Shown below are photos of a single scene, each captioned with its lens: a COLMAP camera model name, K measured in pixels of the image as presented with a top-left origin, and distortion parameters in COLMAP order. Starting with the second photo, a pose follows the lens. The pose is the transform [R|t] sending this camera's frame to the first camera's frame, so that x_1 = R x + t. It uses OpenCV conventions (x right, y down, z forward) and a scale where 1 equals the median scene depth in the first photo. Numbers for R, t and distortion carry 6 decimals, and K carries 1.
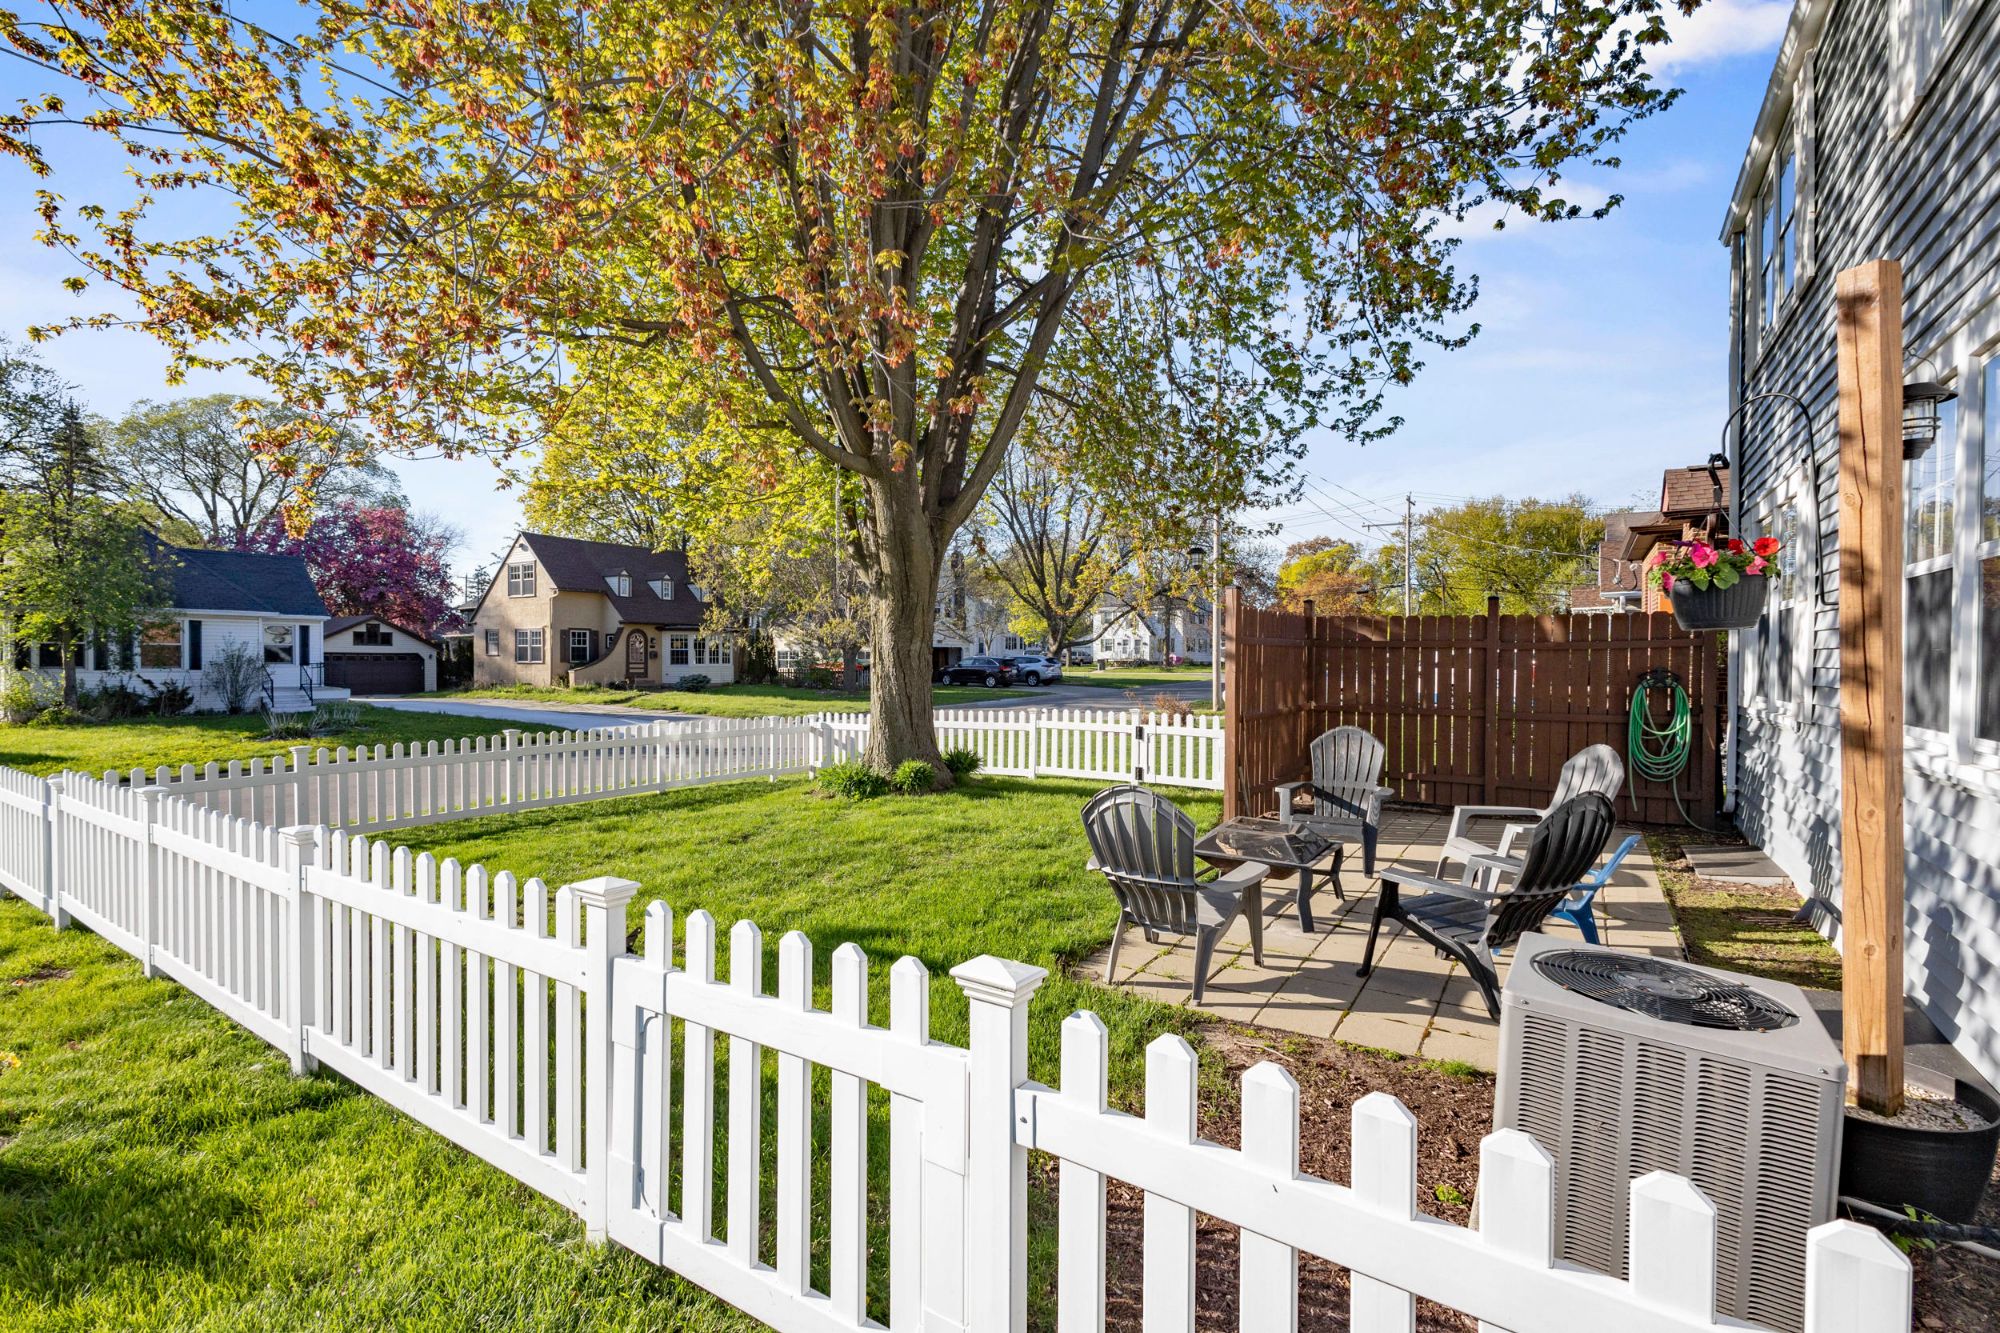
lens RADIAL K [[920.1, 0, 1001.5], [0, 920.1, 669.5], [0, 0, 1]] dist [0.003057, 0.001510]
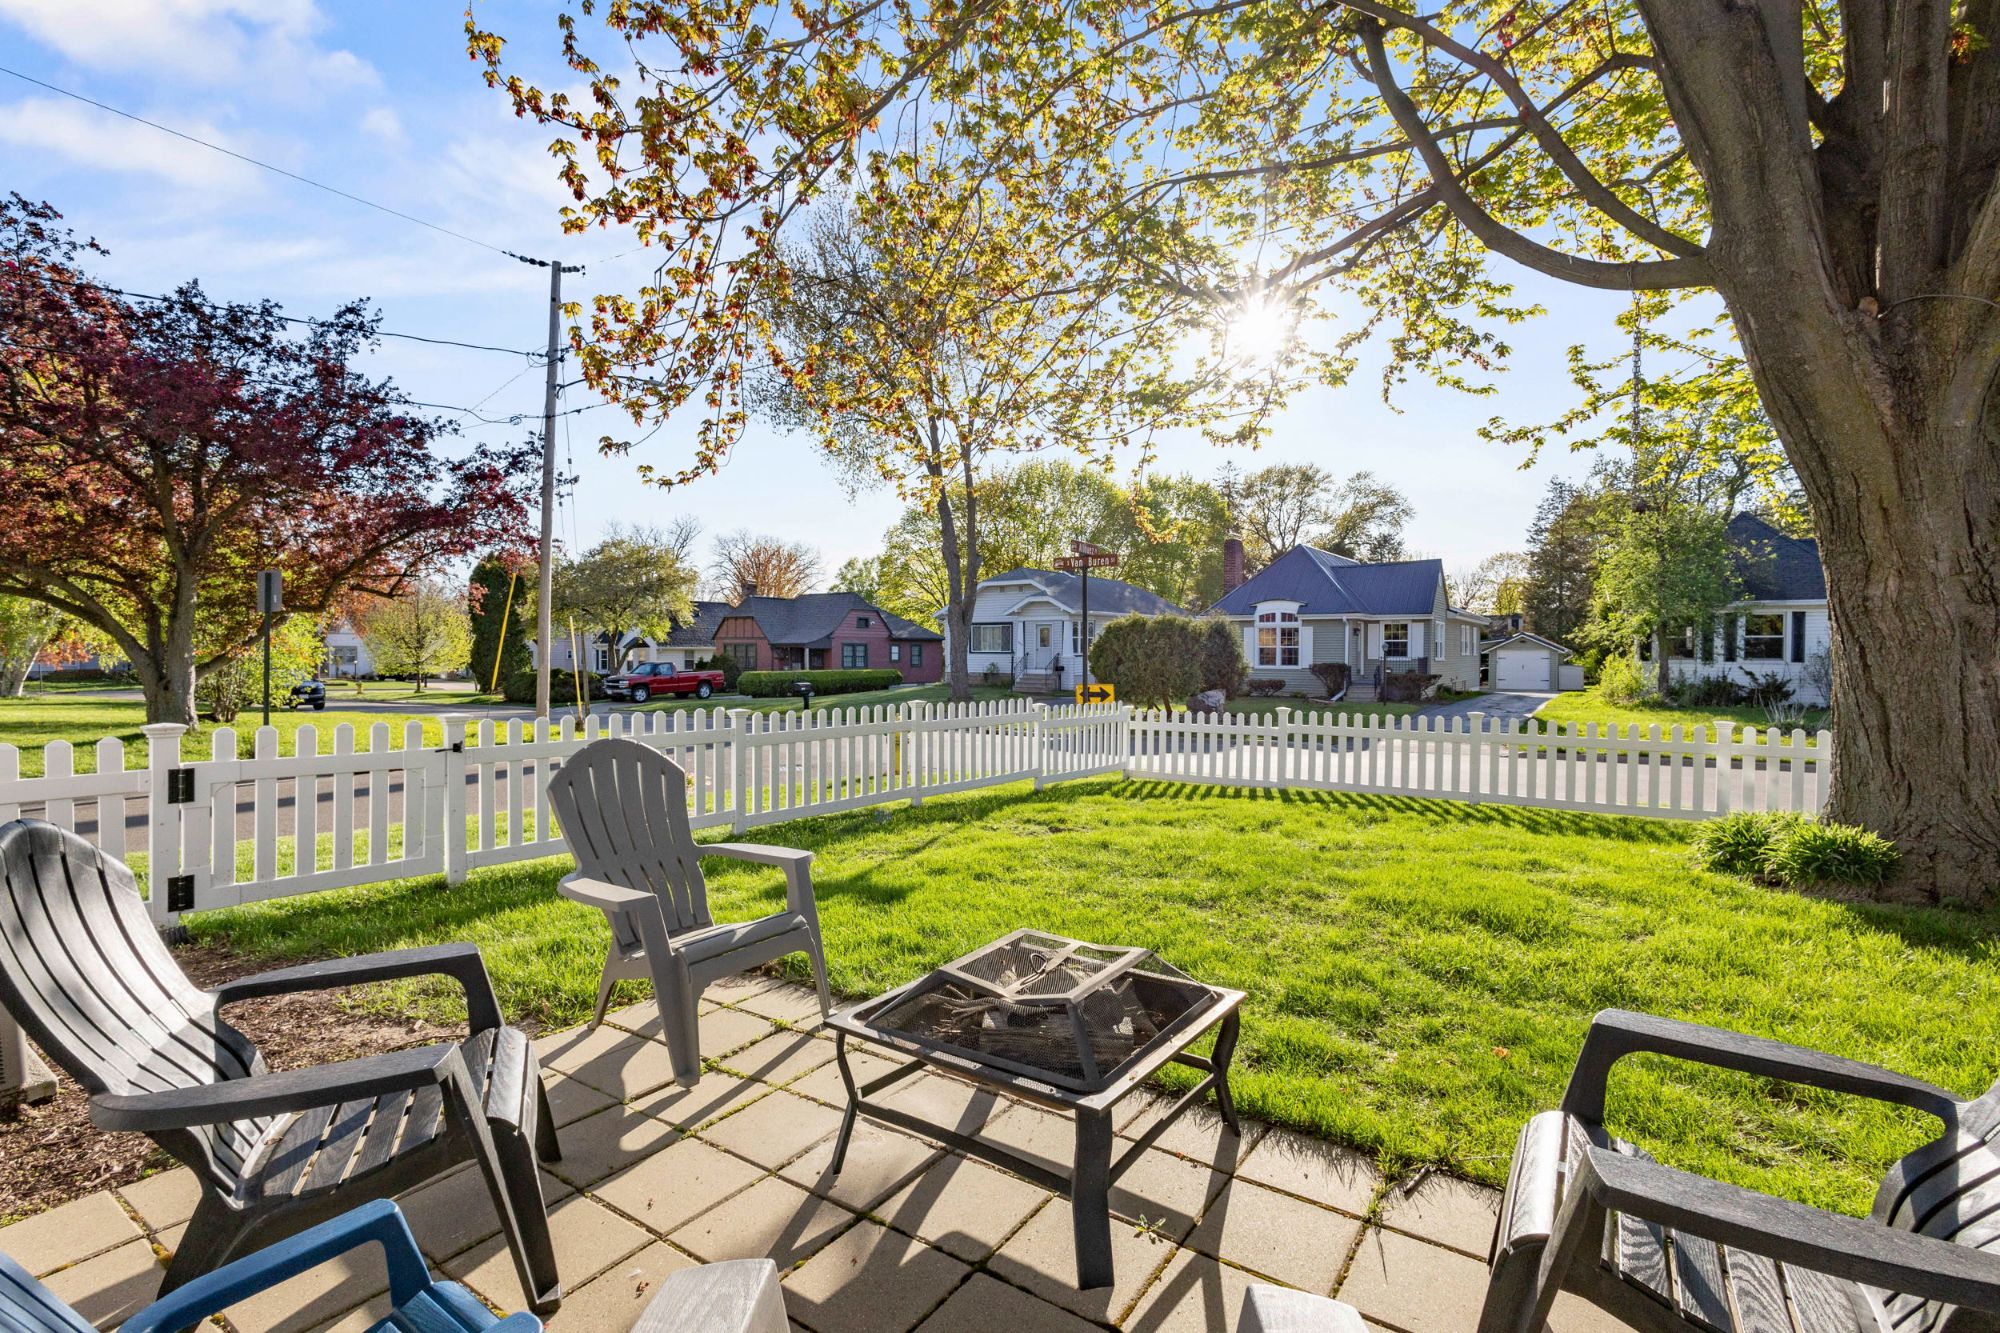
lens RADIAL K [[920.1, 0, 997.8], [0, 920.1, 660.1], [0, 0, 1]] dist [0.003057, 0.001510]
pose [[-0.044703, 0.000216, -0.999000, 0.152432], [-0.010841, 0.999941, 0.000702, 0.006795], [0.998941, 0.010862, -0.044698, 0.214217]]
